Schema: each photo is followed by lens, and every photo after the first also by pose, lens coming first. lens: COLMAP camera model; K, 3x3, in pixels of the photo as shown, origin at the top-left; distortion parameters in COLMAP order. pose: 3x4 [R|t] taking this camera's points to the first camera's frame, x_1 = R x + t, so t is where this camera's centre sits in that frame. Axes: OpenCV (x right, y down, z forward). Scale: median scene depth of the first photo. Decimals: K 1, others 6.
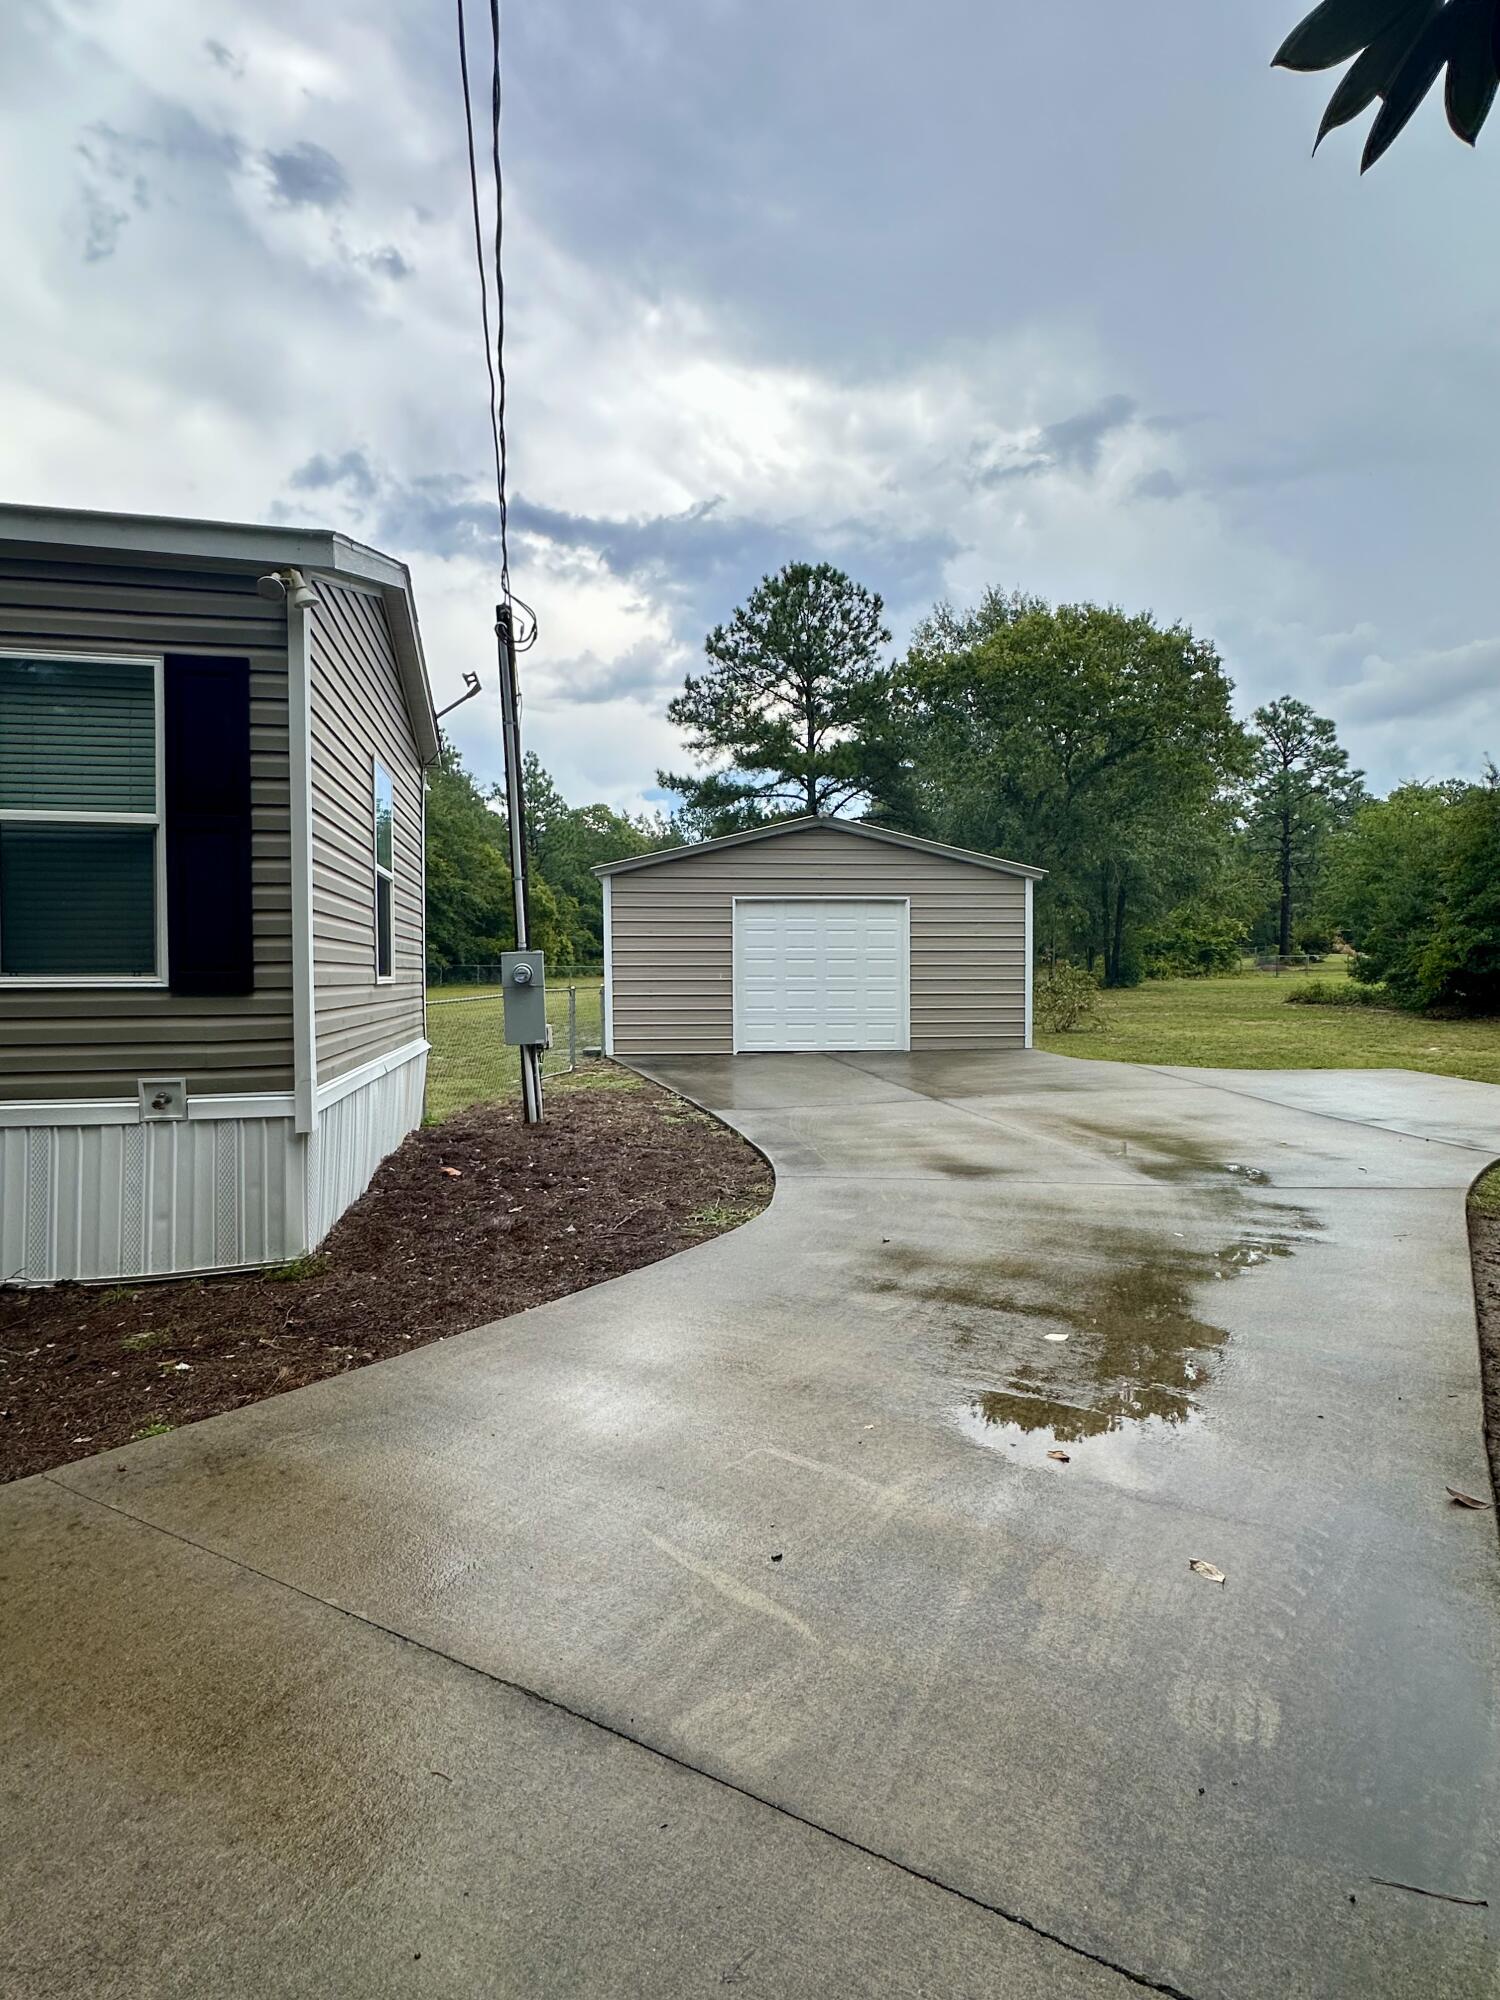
lens RADIAL K [[1002.0, 0, 753.0], [0, 1002.0, 994.5], [0, 0, 1]] dist [-0.000569, 0.000274]
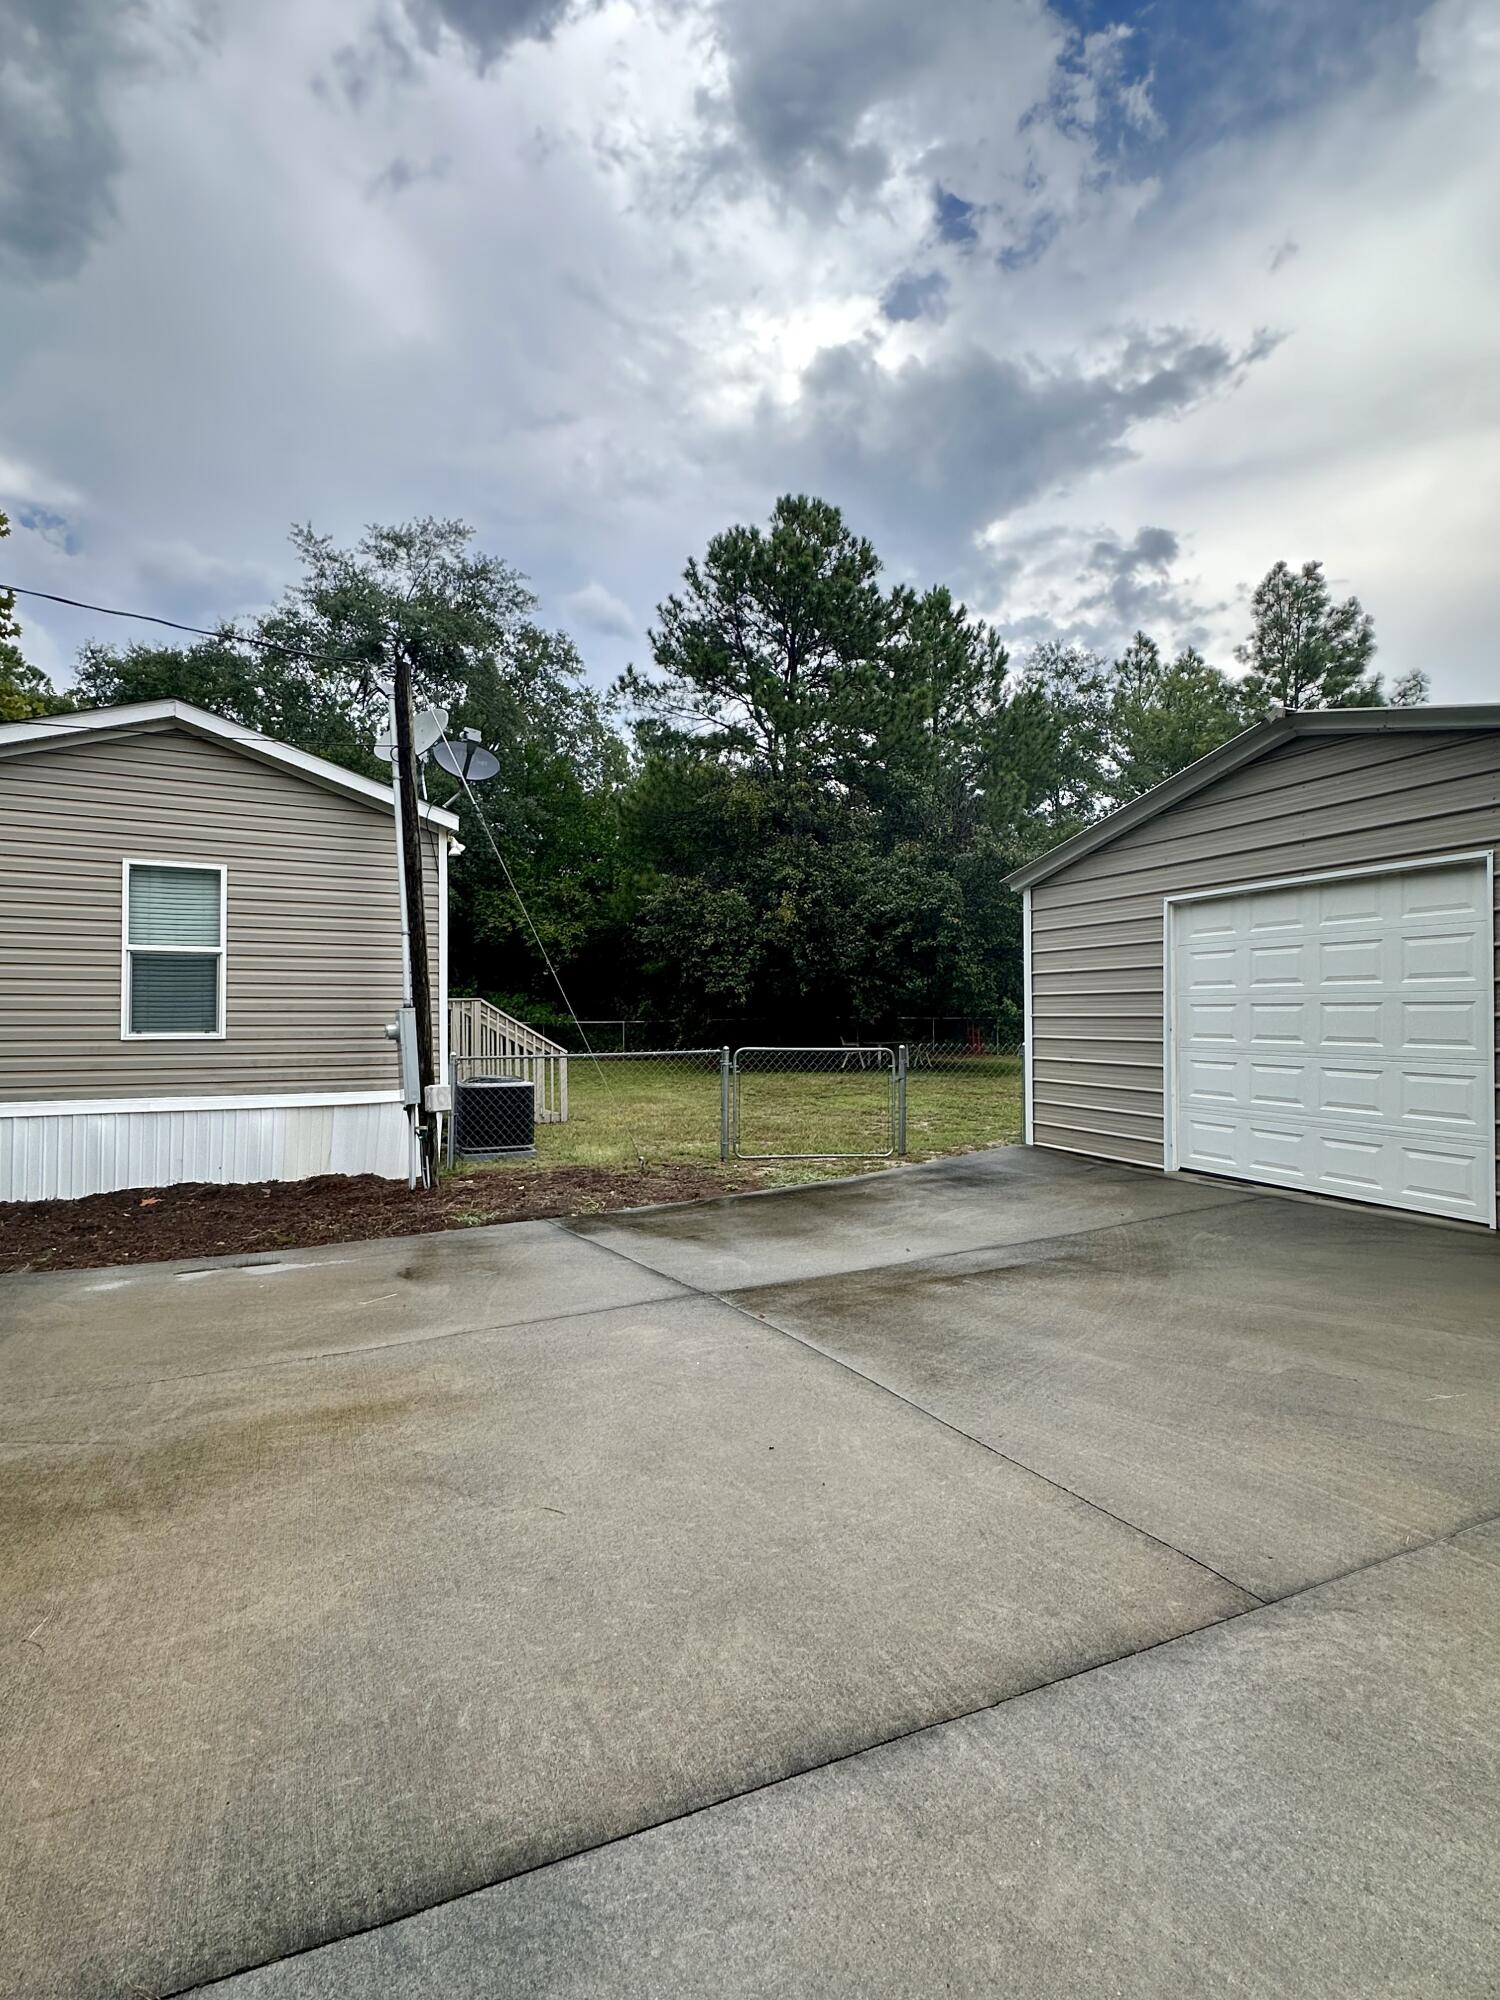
lens RADIAL K [[1002.0, 0, 749.7], [0, 1002.0, 999.6], [0, 0, 1]] dist [-0.000569, 0.000274]
pose [[0.299633, -0.011849, -0.953981, 0.263100], [-0.019992, 0.999625, -0.018695, -0.013340], [0.953845, 0.024674, 0.299284, 0.343593]]
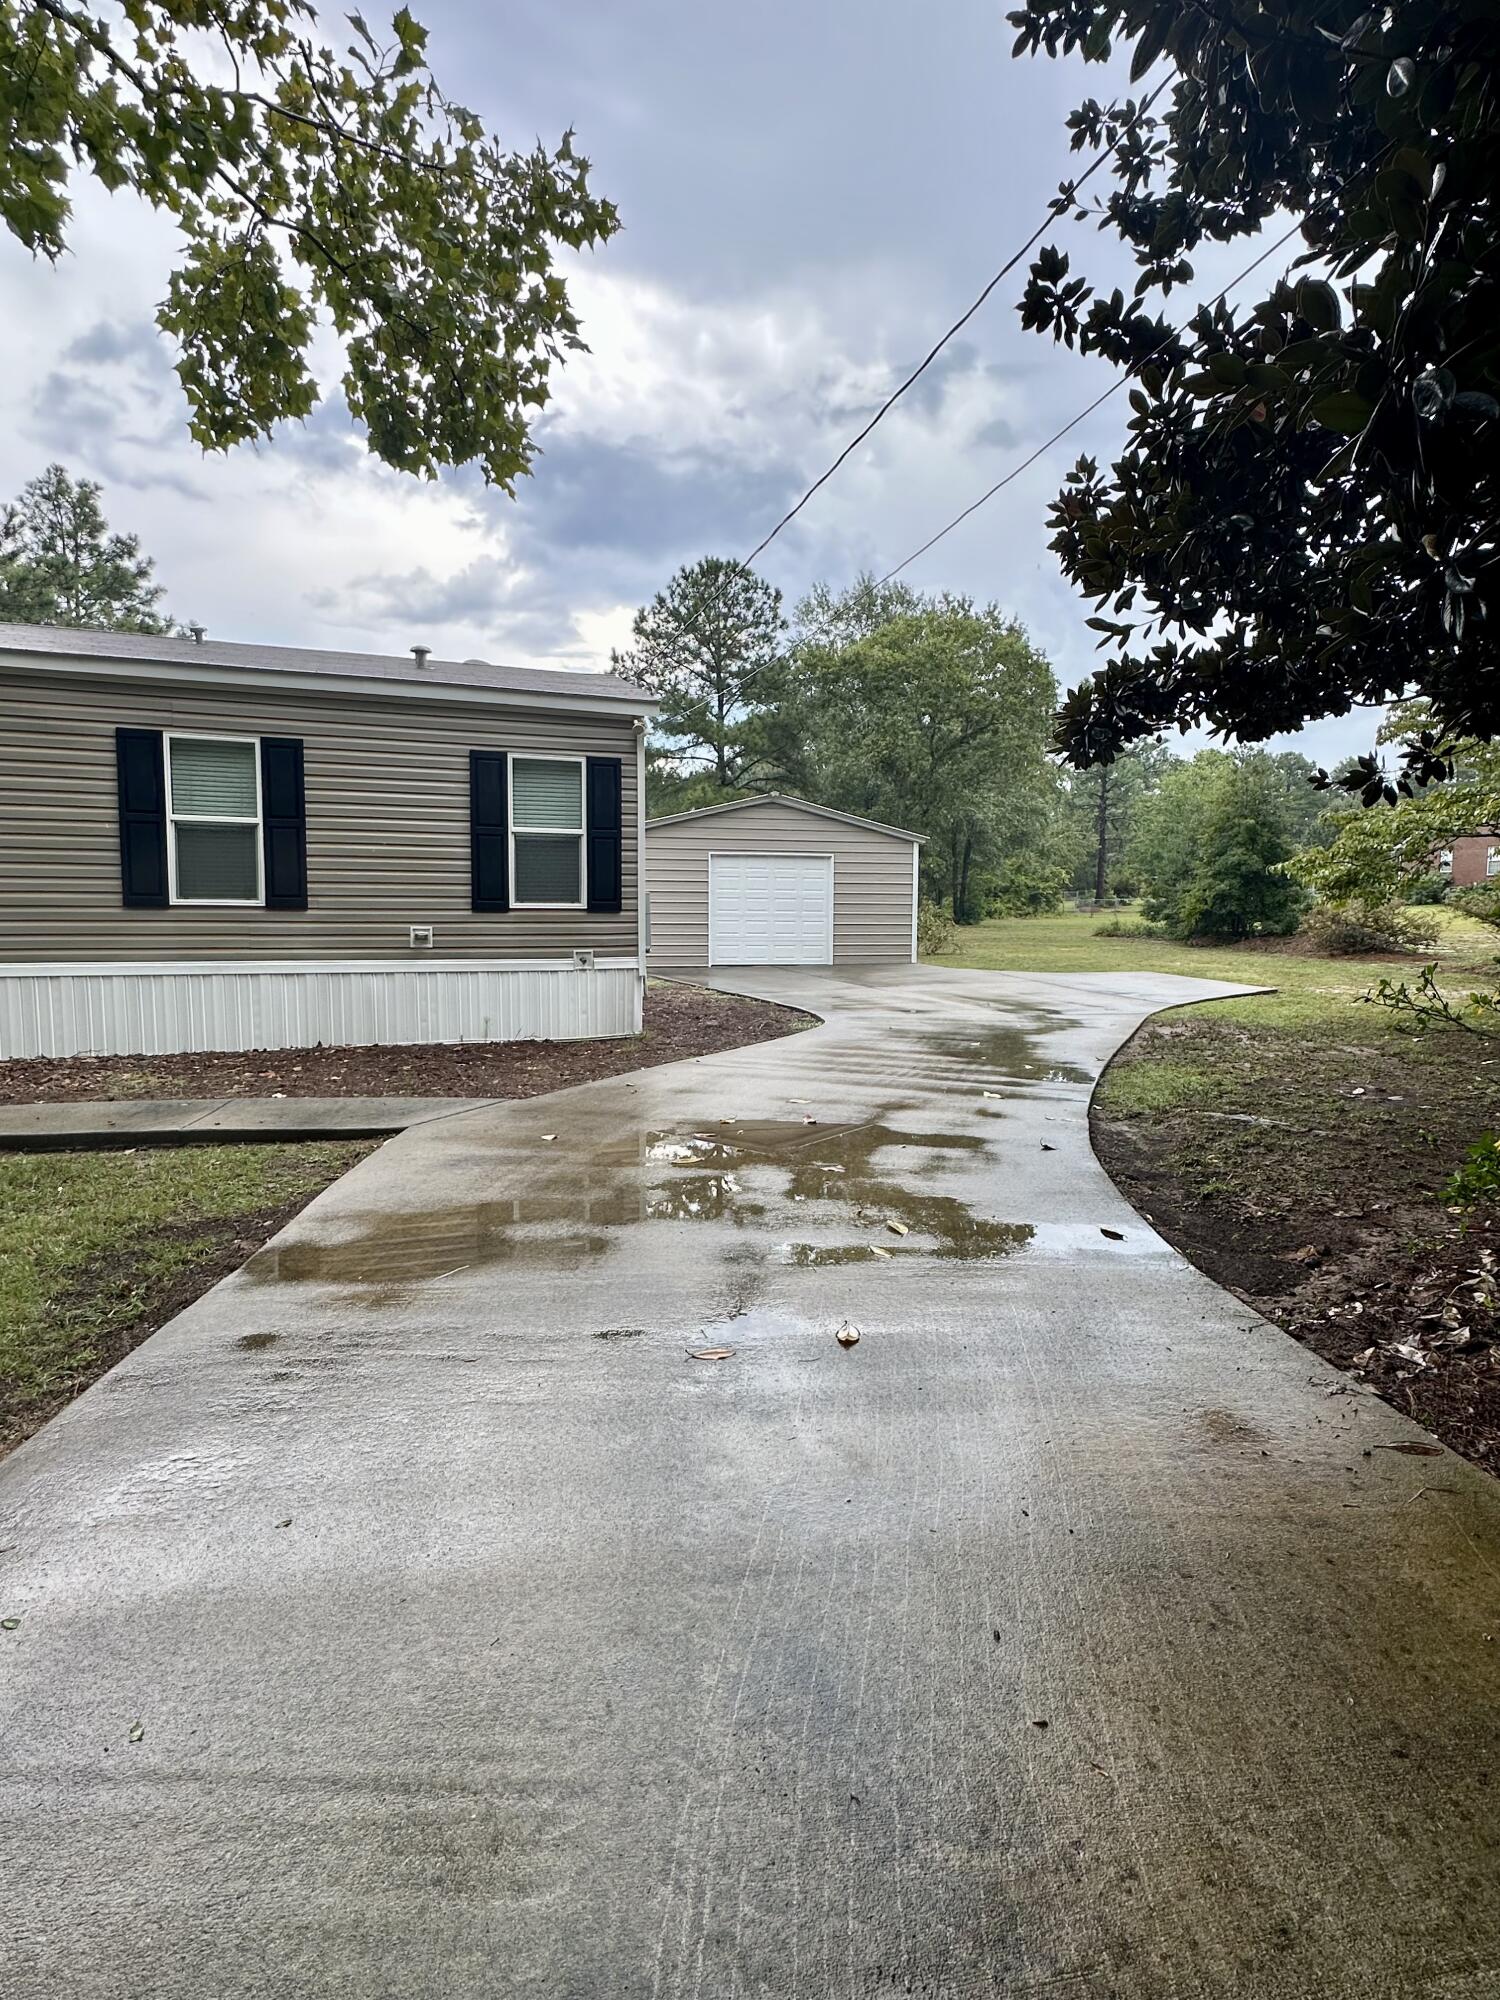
lens RADIAL K [[1002.0, 0, 748.9], [0, 1002.0, 999.1], [0, 0, 1]] dist [-0.000569, 0.000274]
pose [[0.989094, -0.005226, 0.147192, -0.097162], [-0.004334, 0.997905, 0.064552, 0.008334], [-0.147221, -0.064486, 0.986999, -0.217012]]
